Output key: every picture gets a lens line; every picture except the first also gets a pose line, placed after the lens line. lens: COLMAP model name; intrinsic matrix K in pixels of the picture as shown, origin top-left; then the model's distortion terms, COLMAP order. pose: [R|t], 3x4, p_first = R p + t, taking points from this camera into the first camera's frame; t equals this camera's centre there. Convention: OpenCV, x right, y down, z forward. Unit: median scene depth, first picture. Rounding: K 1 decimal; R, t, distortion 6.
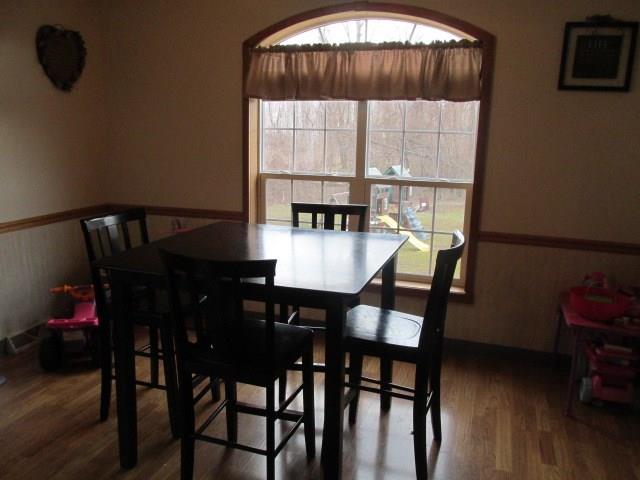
lens RADIAL K [[528.8, 0, 319.5], [0, 528.8, 237.6], [0, 0, 1]] dist [-0.047194, 0.015417]
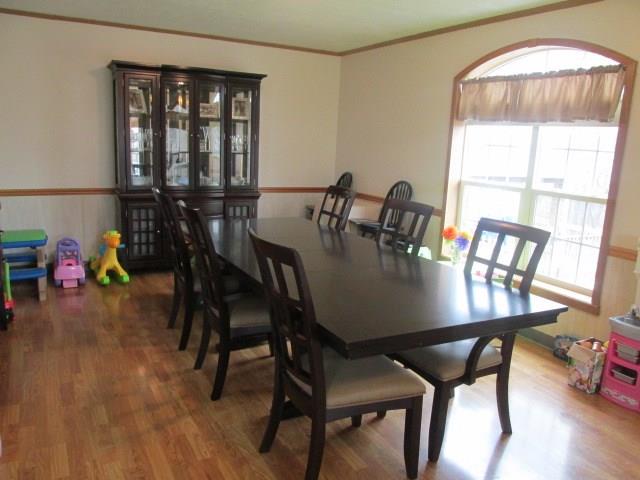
lens RADIAL K [[528.8, 0, 319.5], [0, 528.8, 242.2], [0, 0, 1]] dist [-0.047194, 0.015417]
pose [[0.735768, 0.146818, -0.661127, 0.526206], [-0.164927, 0.985672, 0.035344, 0.036246], [0.656844, 0.083033, 0.749441, -0.145292]]
